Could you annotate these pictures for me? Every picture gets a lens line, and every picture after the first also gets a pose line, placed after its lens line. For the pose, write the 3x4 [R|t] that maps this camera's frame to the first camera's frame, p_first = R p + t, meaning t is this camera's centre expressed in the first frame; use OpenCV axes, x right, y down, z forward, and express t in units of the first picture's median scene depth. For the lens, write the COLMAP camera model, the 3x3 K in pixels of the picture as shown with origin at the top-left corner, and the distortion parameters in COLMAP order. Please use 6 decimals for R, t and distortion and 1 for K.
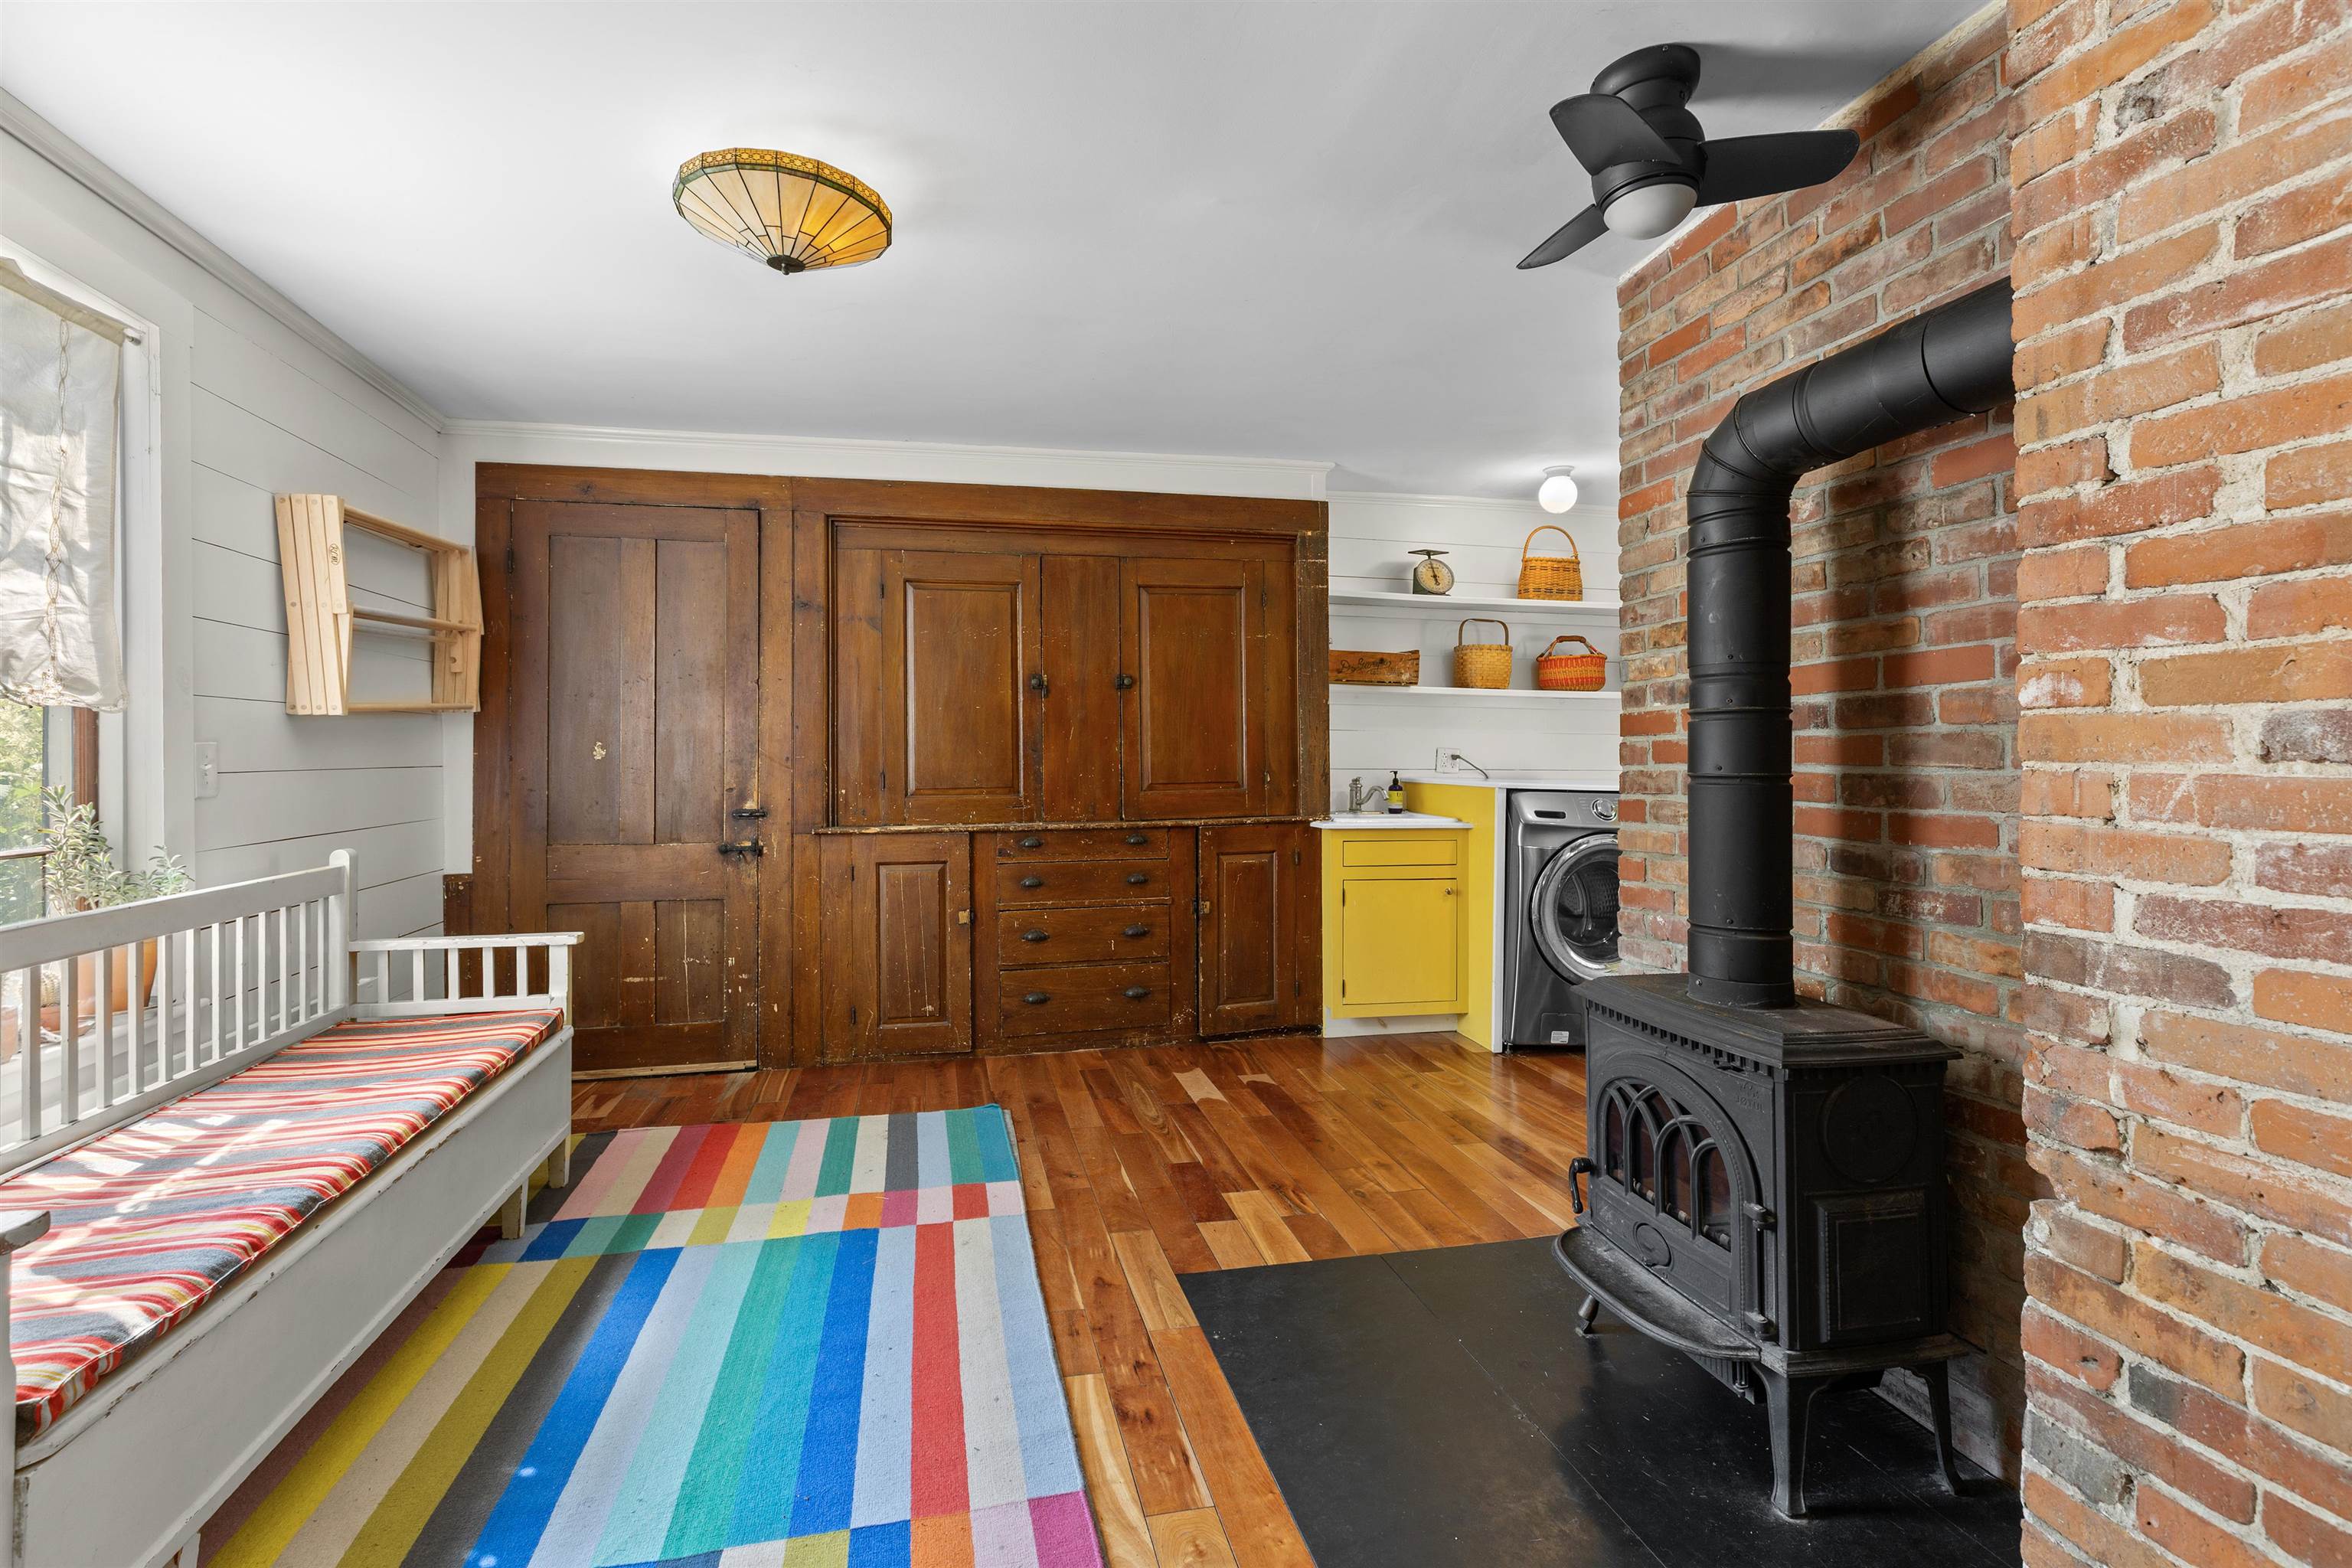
lens RADIAL K [[1090.0, 0, 1174.4], [0, 1090.0, 755.8], [0, 0, 1]] dist [-0.000626, 0.000041]
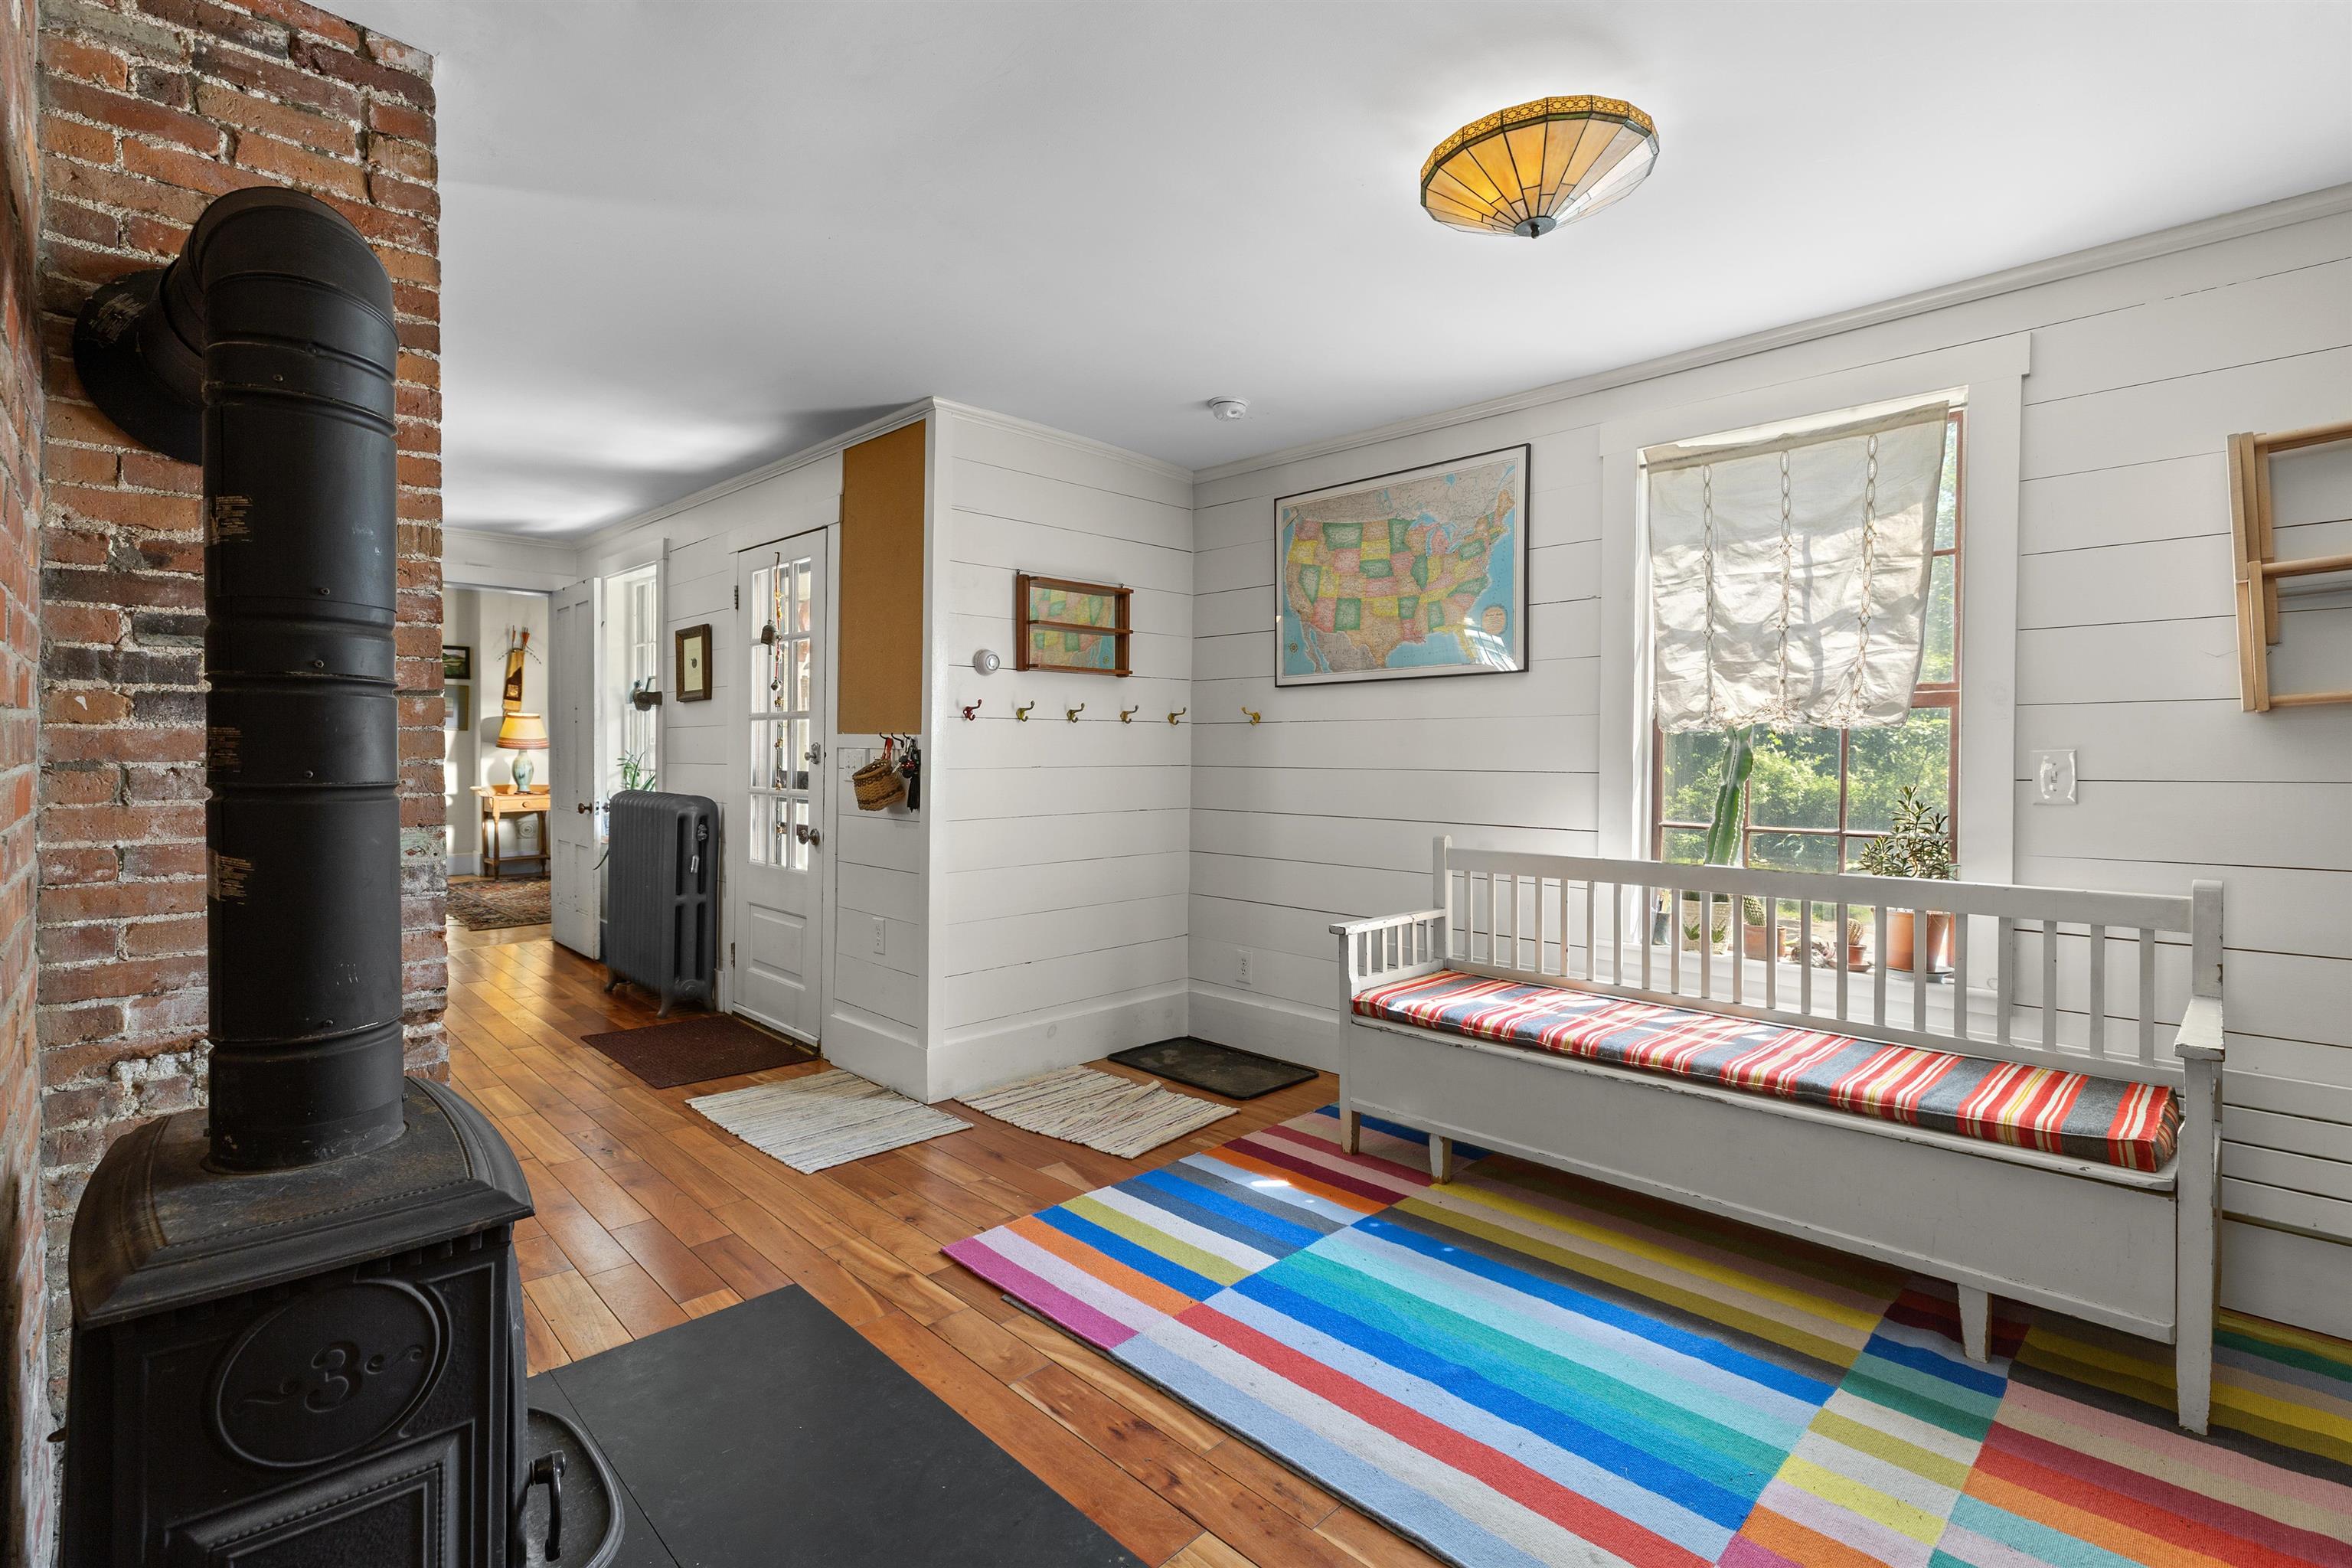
lens RADIAL K [[1090.0, 0, 1174.4], [0, 1090.0, 755.8], [0, 0, 1]] dist [-0.000626, 0.000041]
pose [[-0.854881, -0.001506, -0.518821, 0.409154], [-0.003948, 0.999986, 0.003602, -0.009134], [0.518808, 0.005127, -0.854875, 1.722673]]
